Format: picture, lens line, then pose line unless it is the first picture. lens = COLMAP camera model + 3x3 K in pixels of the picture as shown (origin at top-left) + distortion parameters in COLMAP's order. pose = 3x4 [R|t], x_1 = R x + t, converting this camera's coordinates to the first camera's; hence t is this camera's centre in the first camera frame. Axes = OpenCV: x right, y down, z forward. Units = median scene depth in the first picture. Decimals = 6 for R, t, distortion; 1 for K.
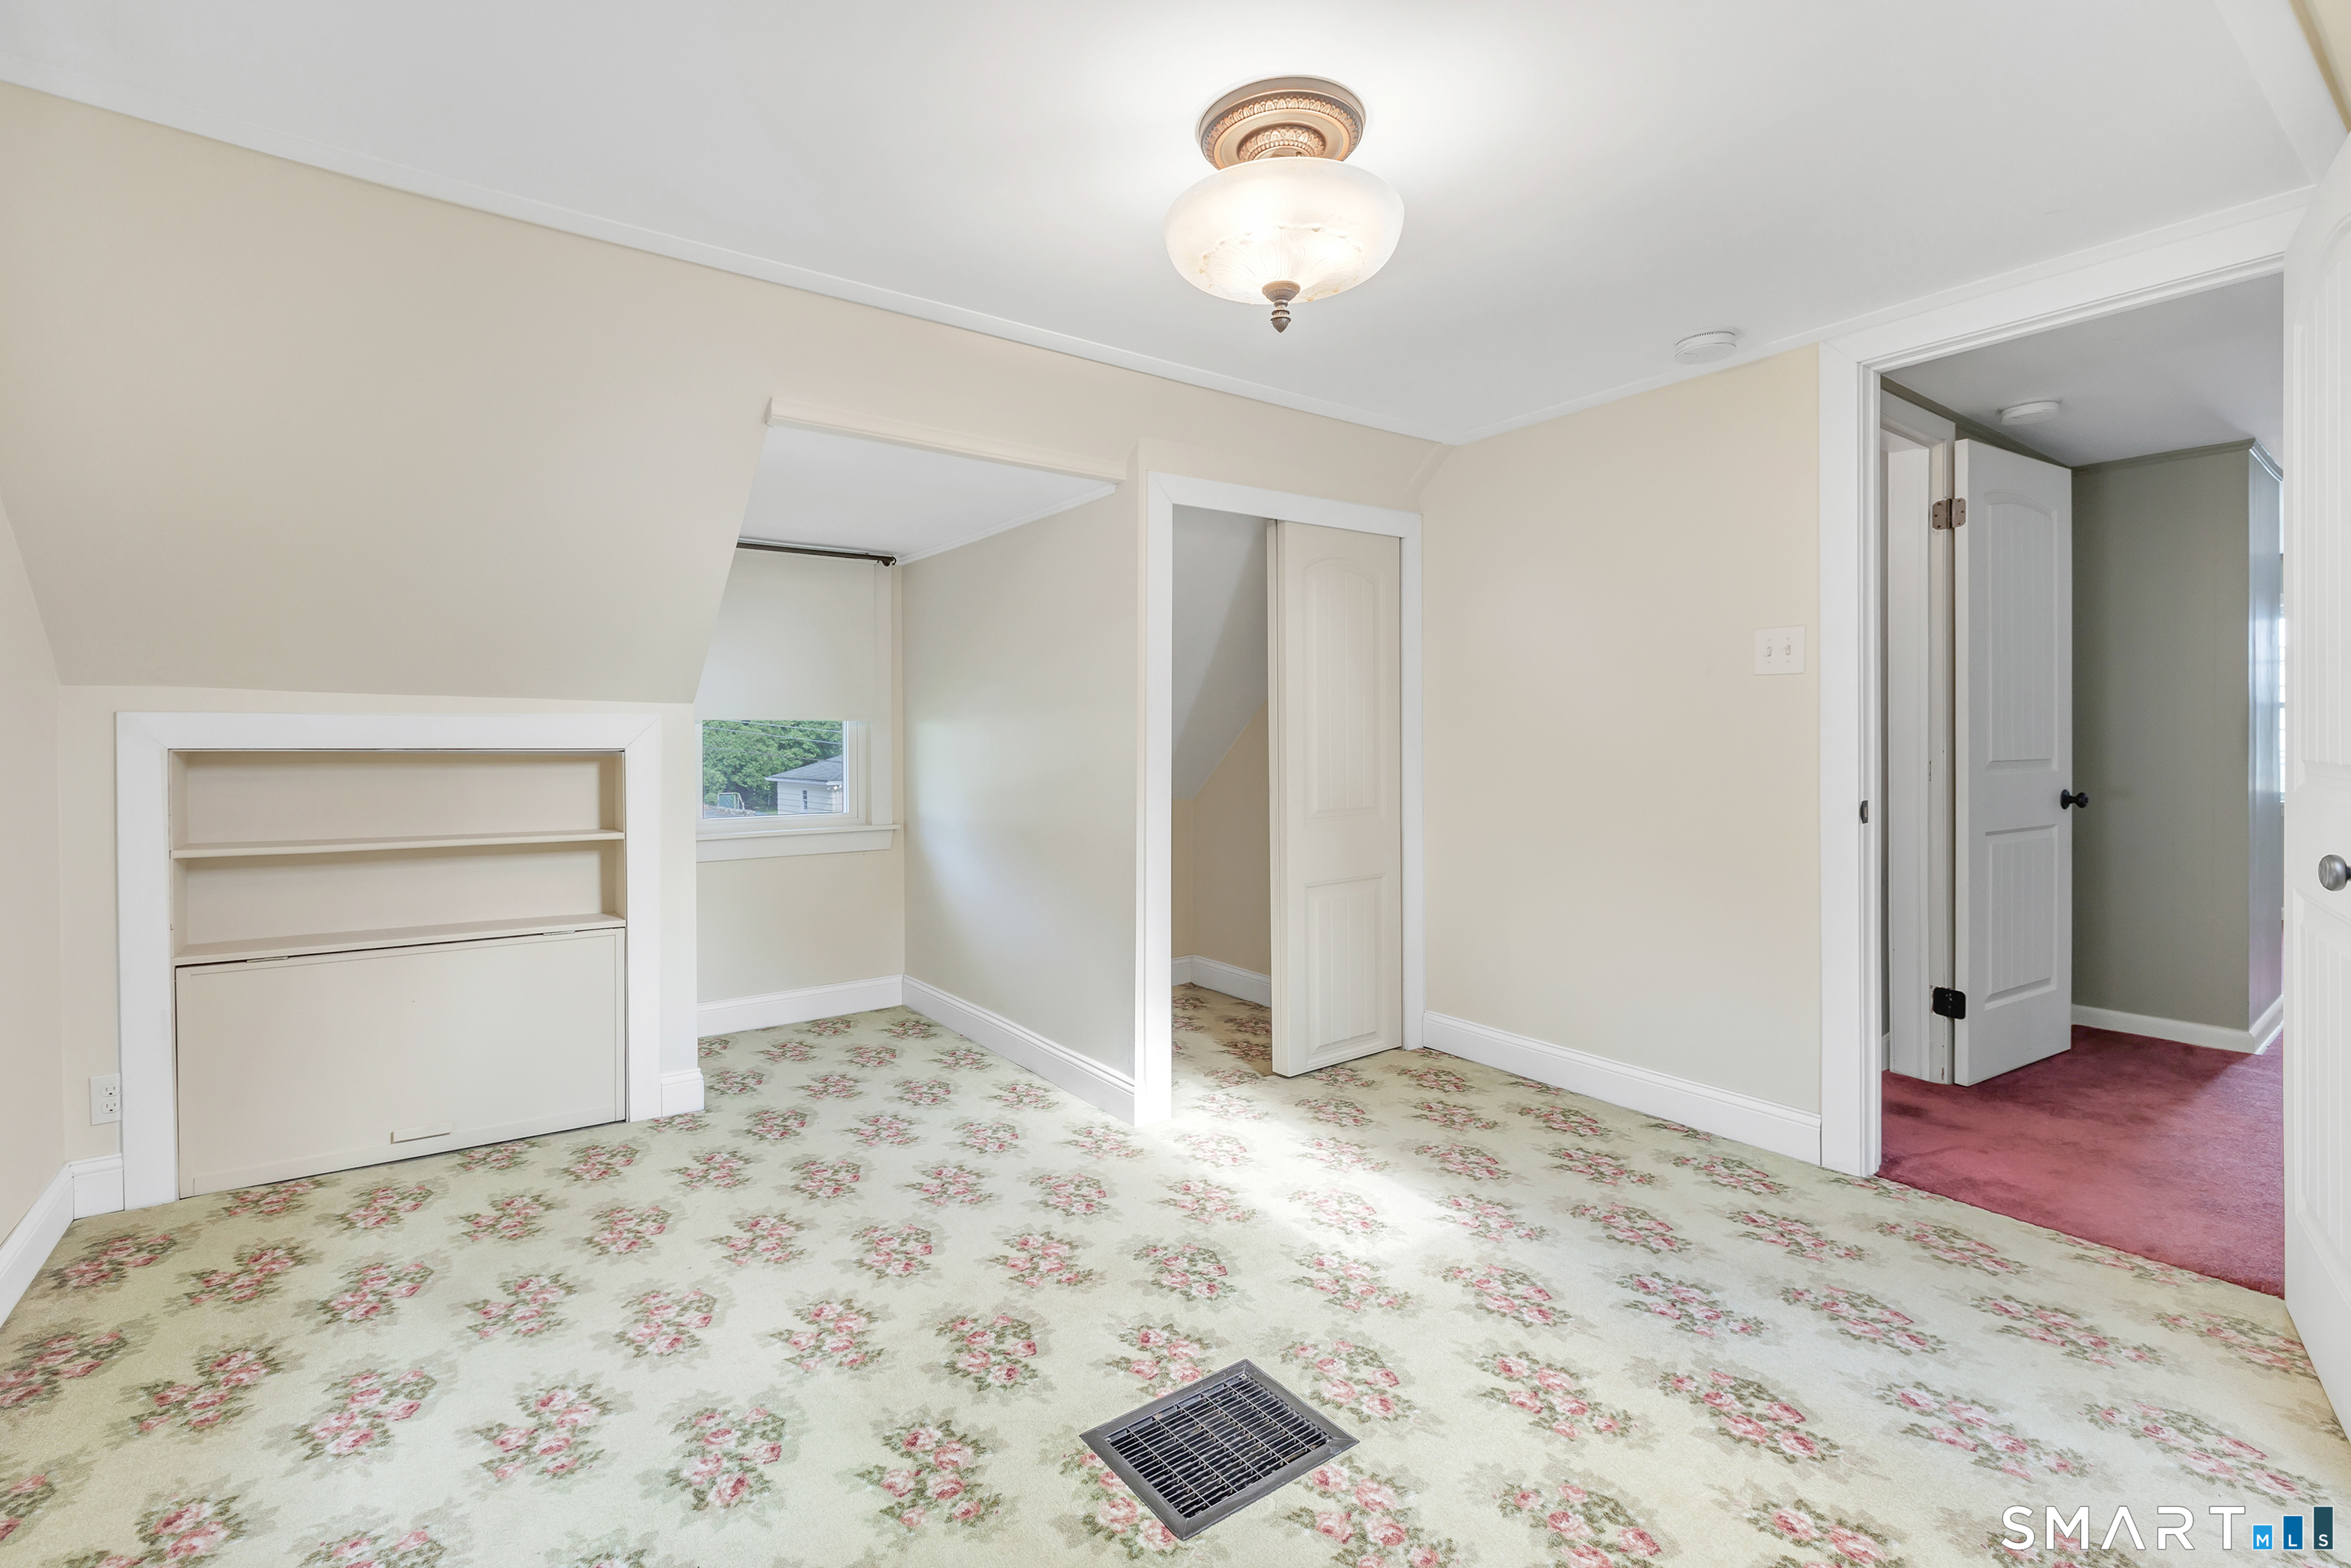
lens RADIAL K [[1053.6, 0, 1157.9], [0, 1053.6, 738.9], [0, 0, 1]] dist [-0.001087, -0.000155]
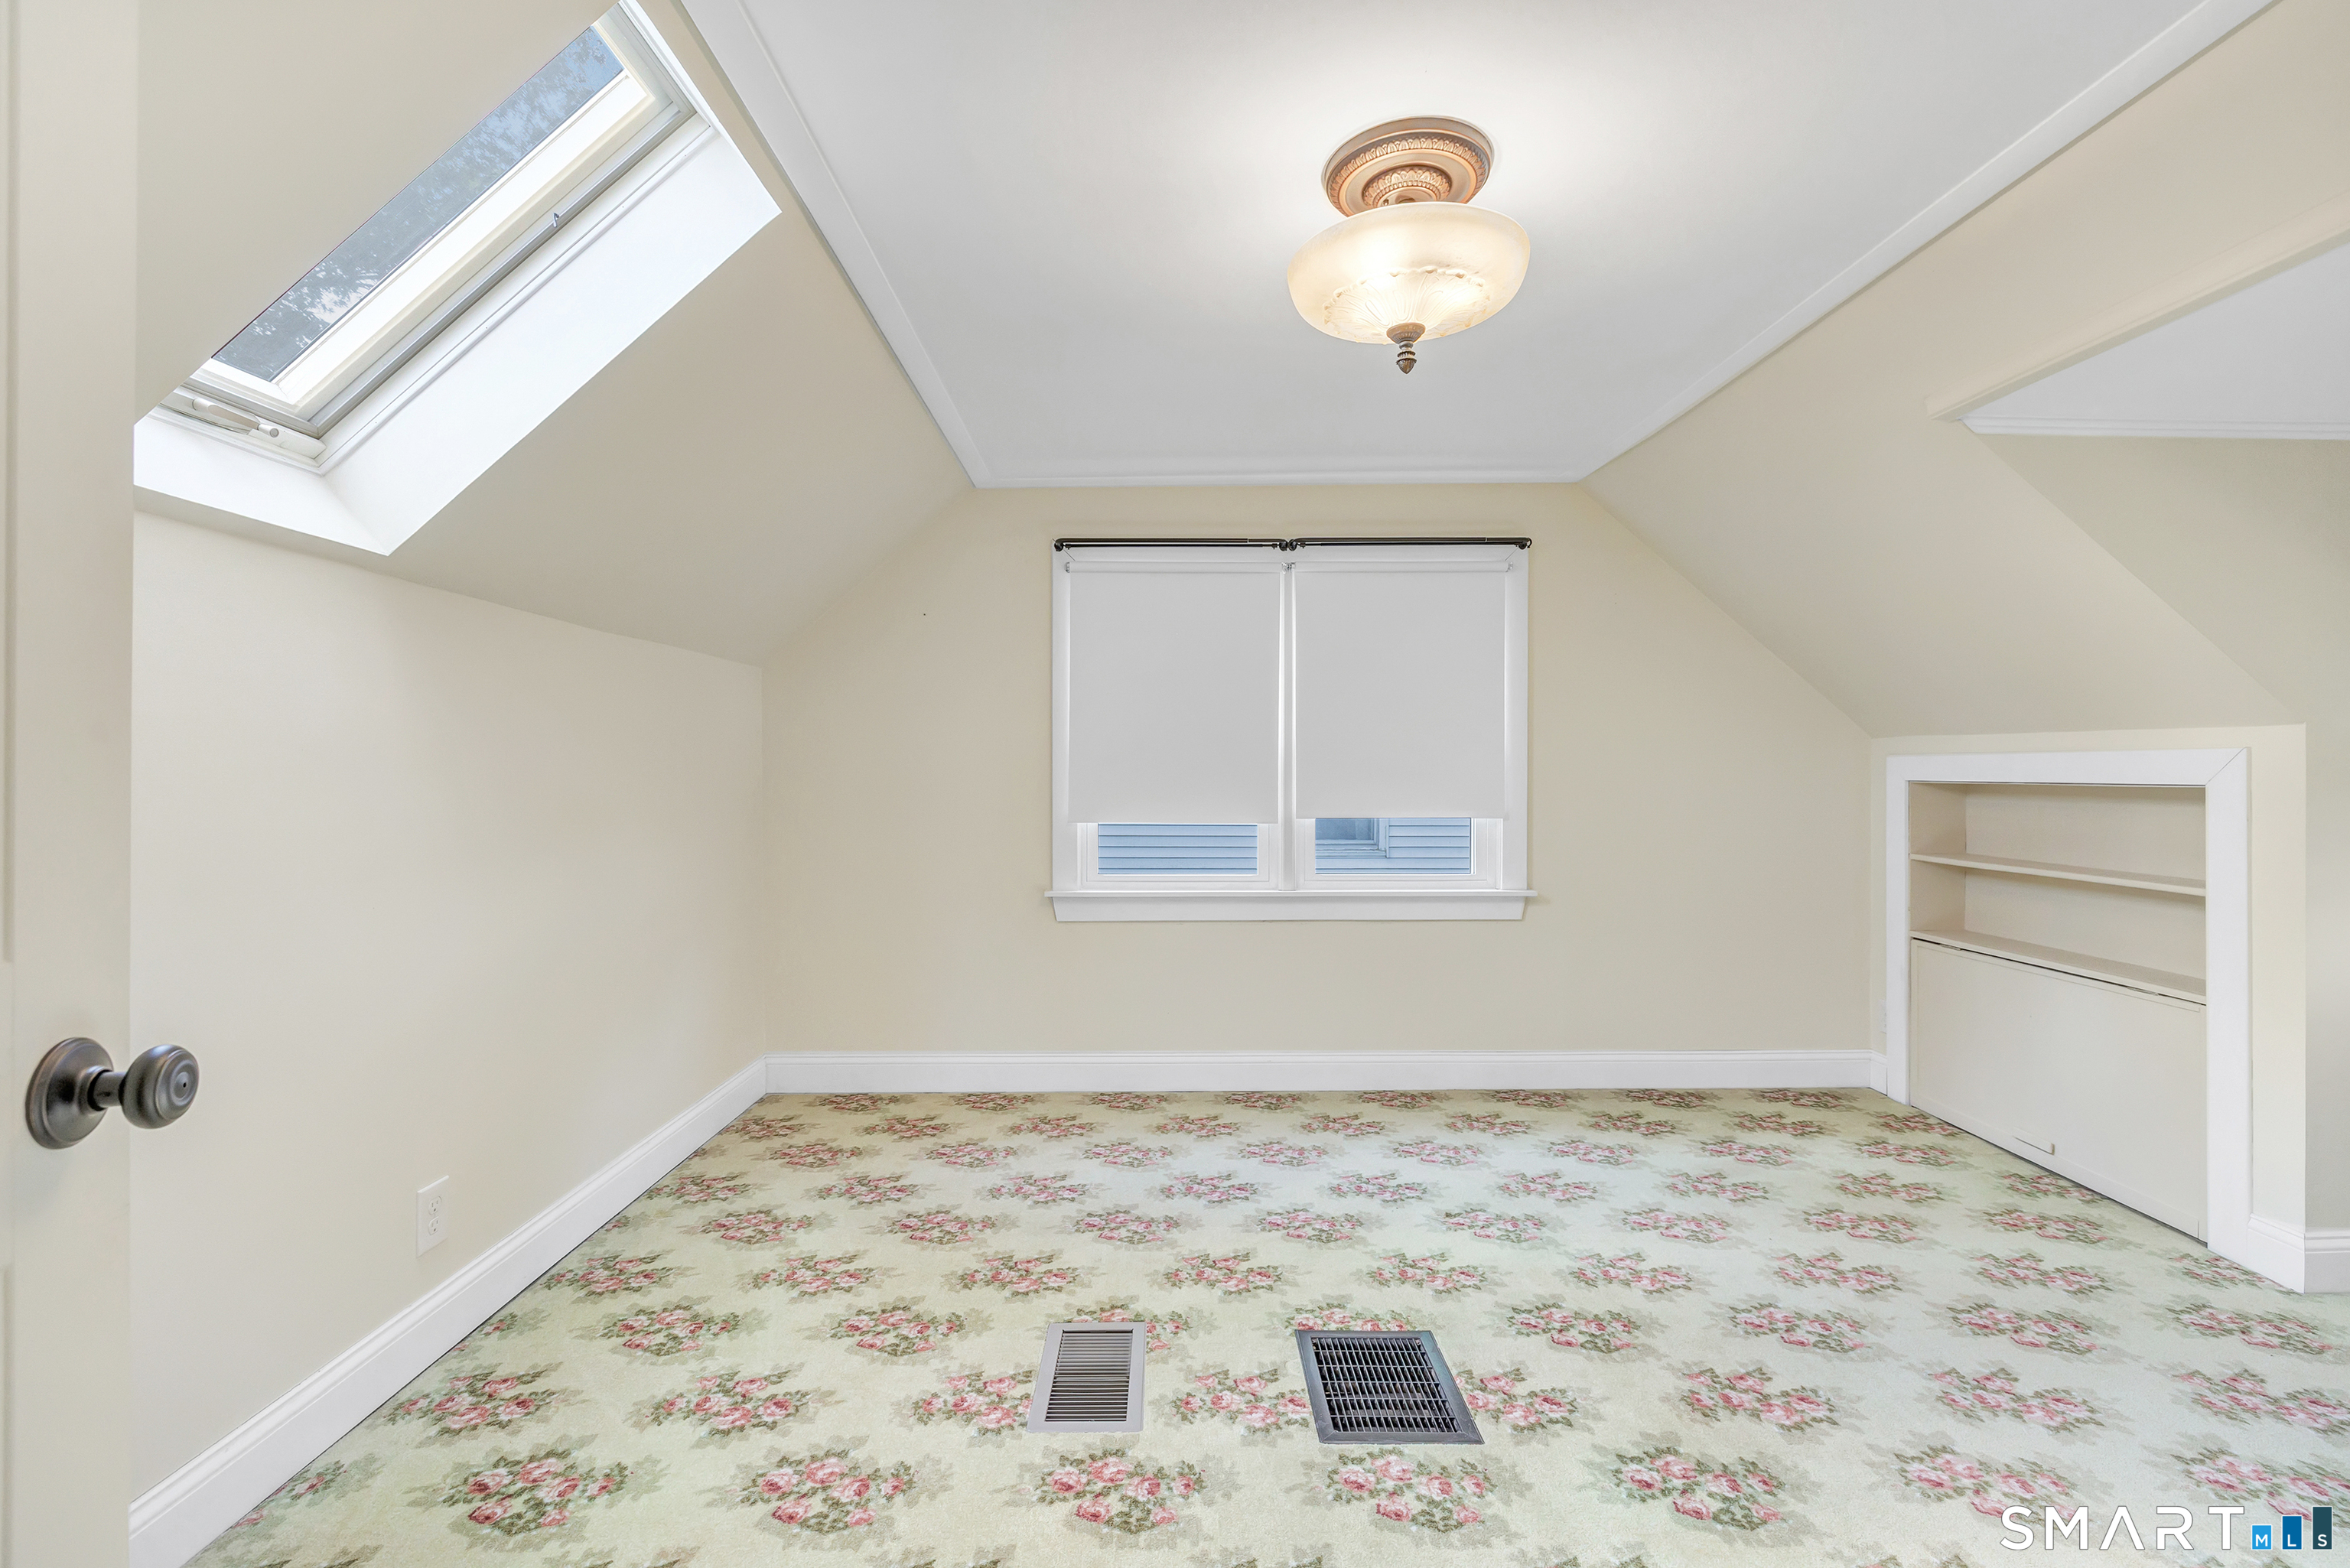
lens RADIAL K [[1053.2, 0, 1157.4], [0, 1053.2, 738.9], [0, 0, 1]] dist [-0.001087, -0.000155]
pose [[-0.600211, -0.022999, -0.799511, 0.888463], [0.002067, 0.999539, -0.030305, -0.008808], [0.799839, -0.019842, -0.599887, 1.166983]]
